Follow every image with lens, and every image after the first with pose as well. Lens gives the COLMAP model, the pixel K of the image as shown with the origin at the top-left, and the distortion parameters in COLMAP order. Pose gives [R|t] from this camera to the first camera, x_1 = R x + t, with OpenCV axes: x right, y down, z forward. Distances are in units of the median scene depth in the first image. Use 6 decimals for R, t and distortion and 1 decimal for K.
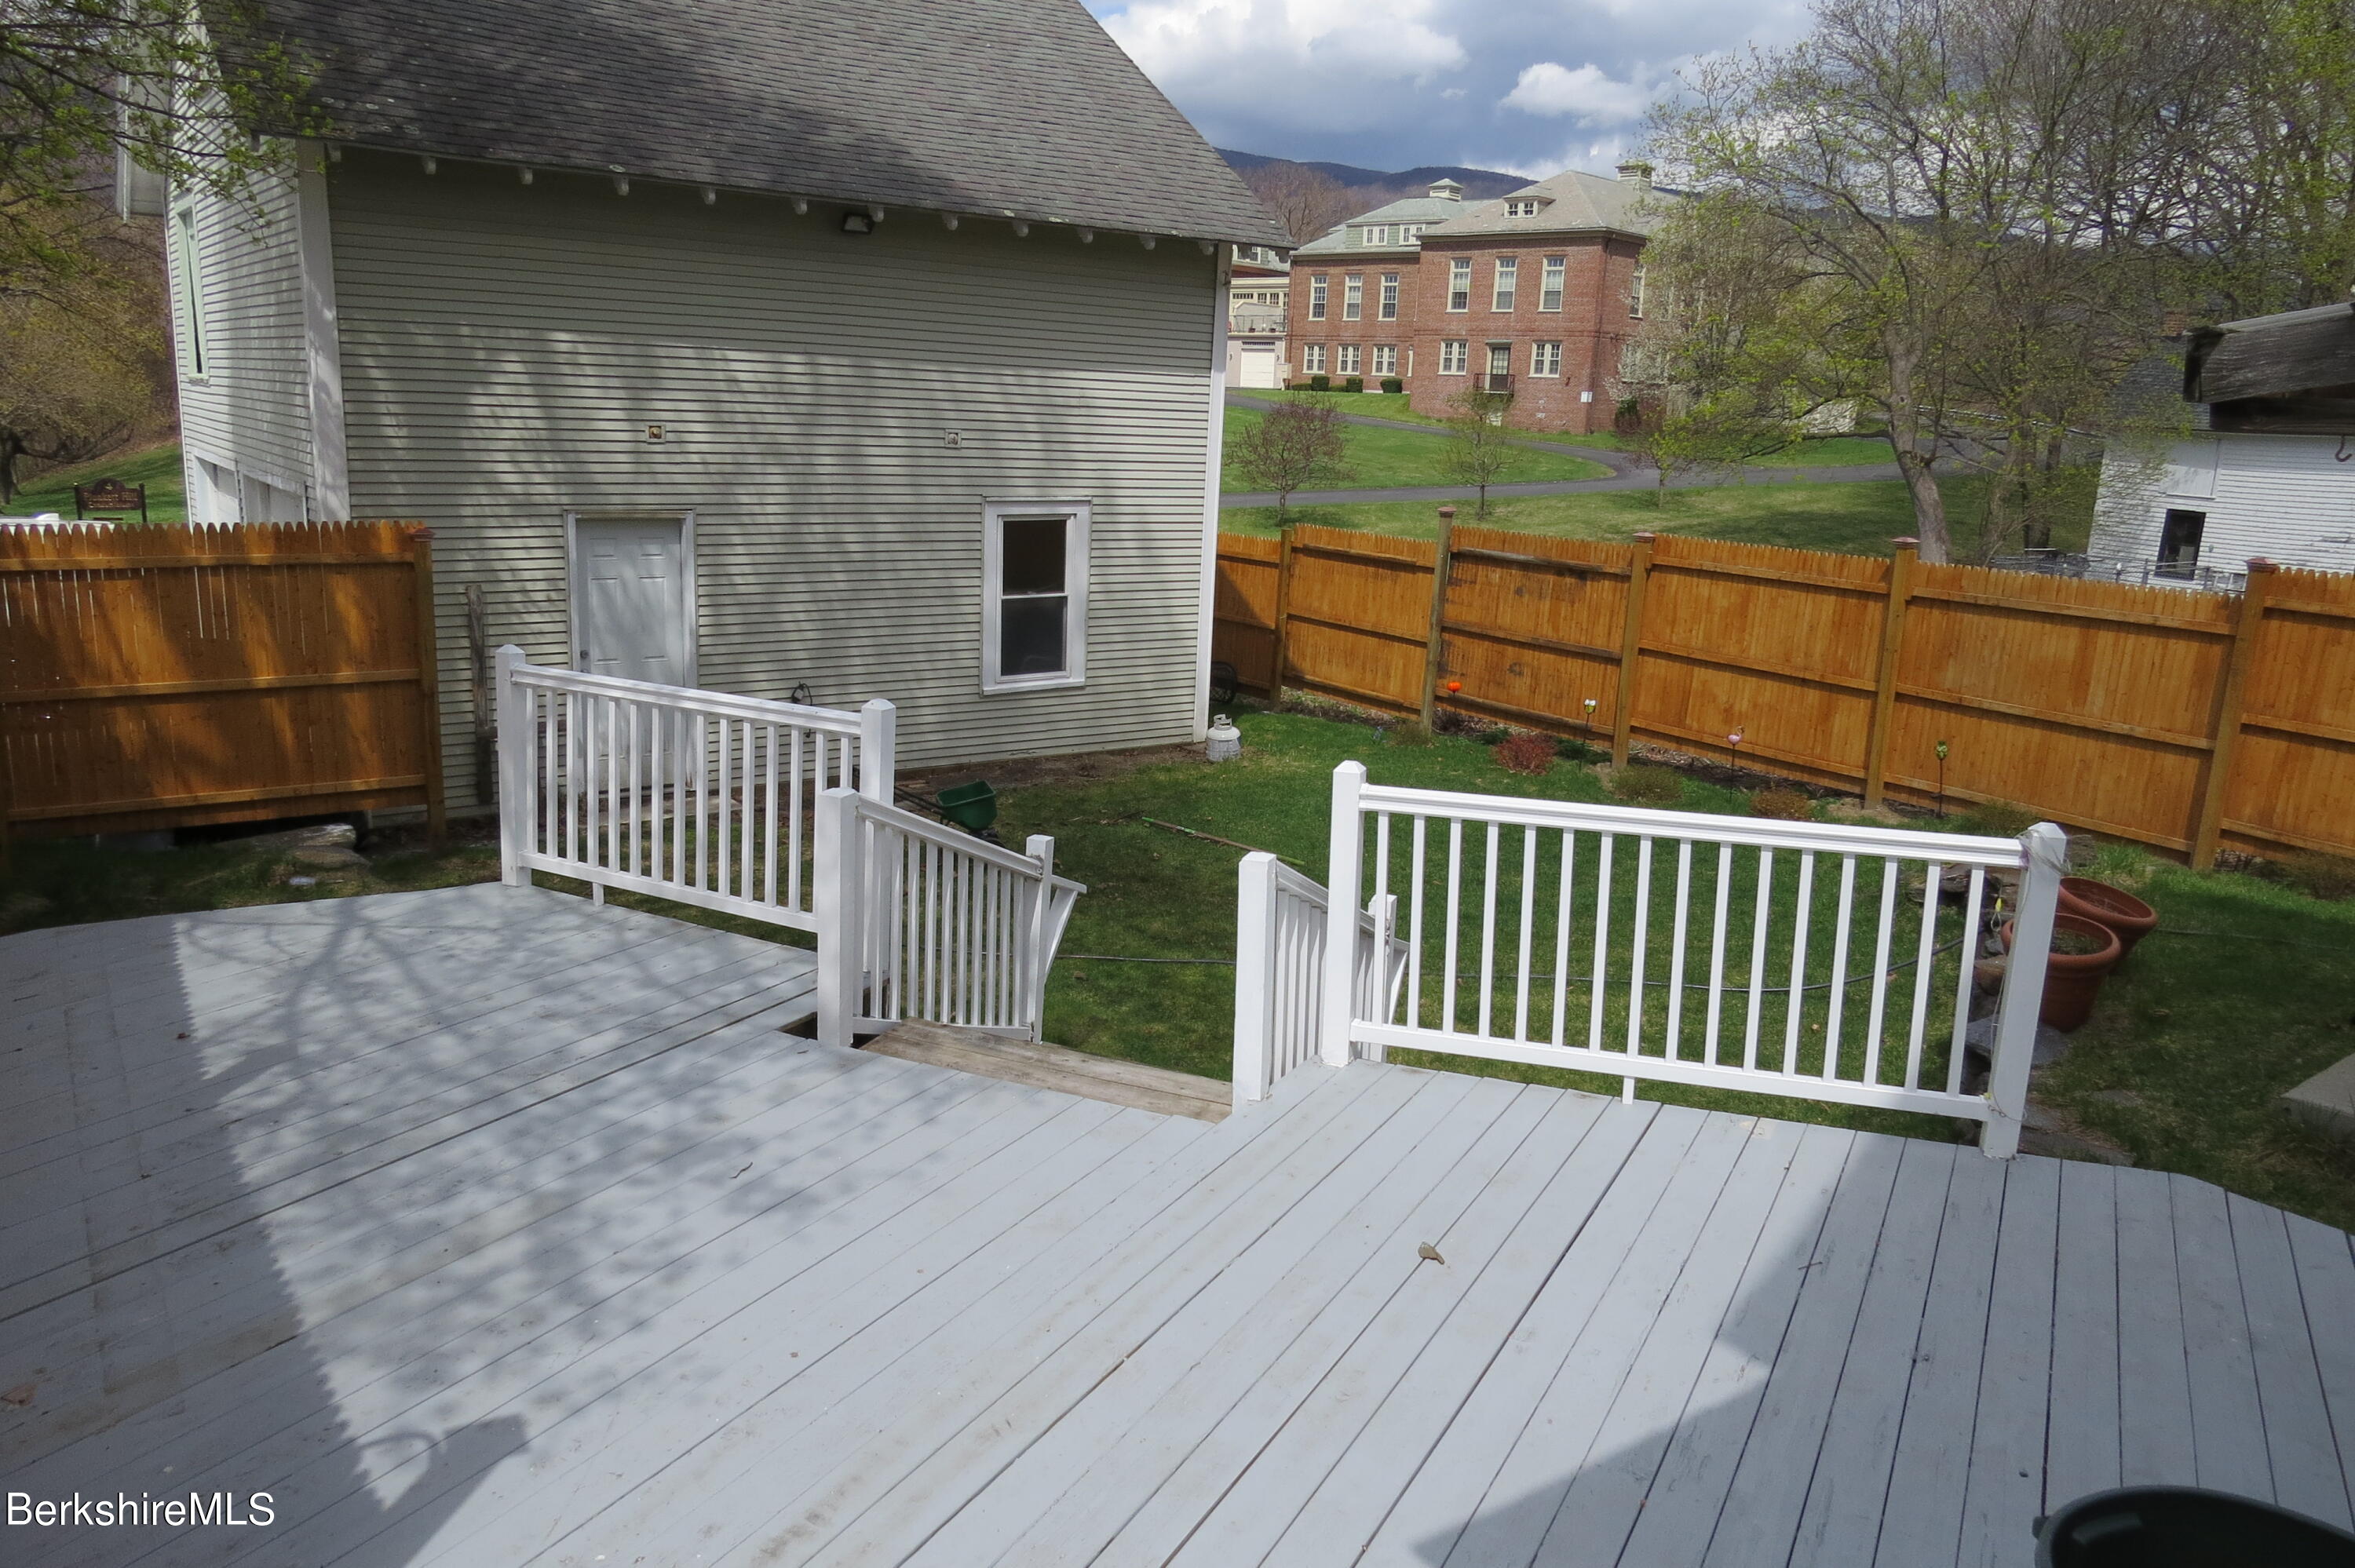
lens RADIAL K [[1672.4, 0, 1175.3], [0, 1672.4, 774.3], [0, 0, 1]] dist [-0.024337, 0.013577]
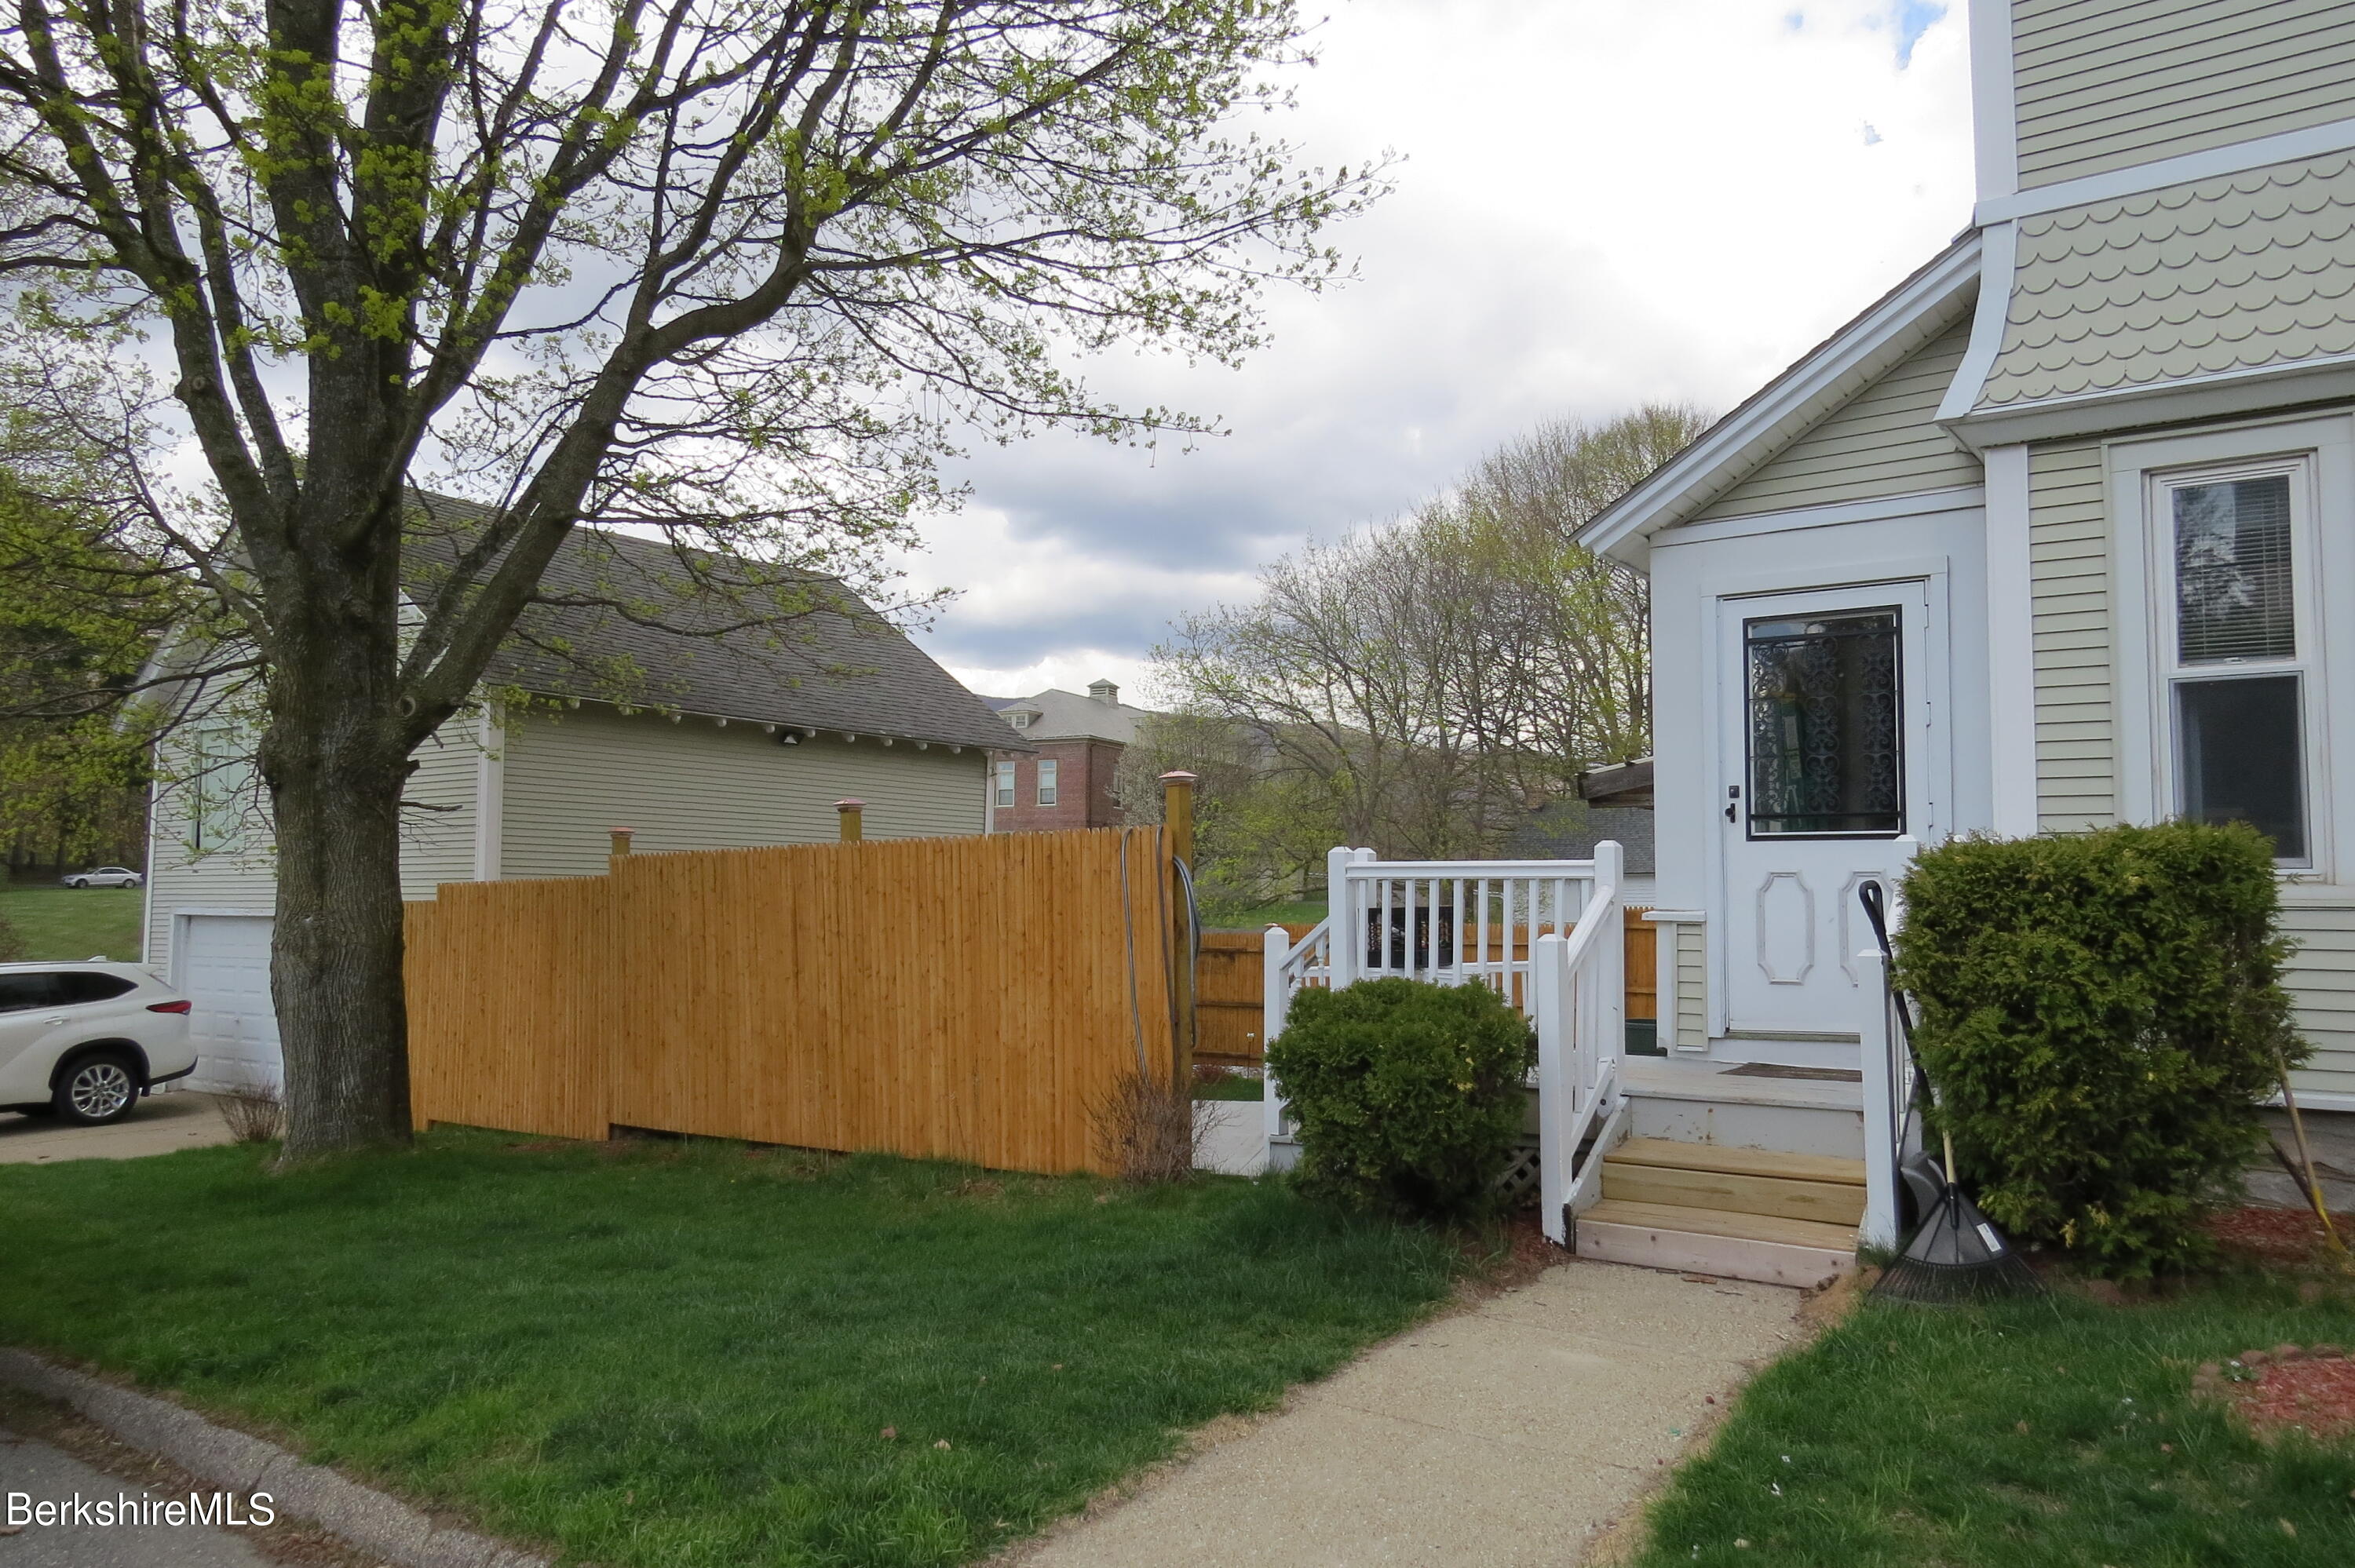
lens RADIAL K [[1672.4, 0, 1200.2], [0, 1672.4, 784.0], [0, 0, 1]] dist [-0.024337, 0.013577]
pose [[0.944066, -0.013295, 0.329488, -0.105948], [0.106142, 0.958262, -0.265457, 0.049513], [-0.312206, 0.285581, 0.906074, -0.156430]]
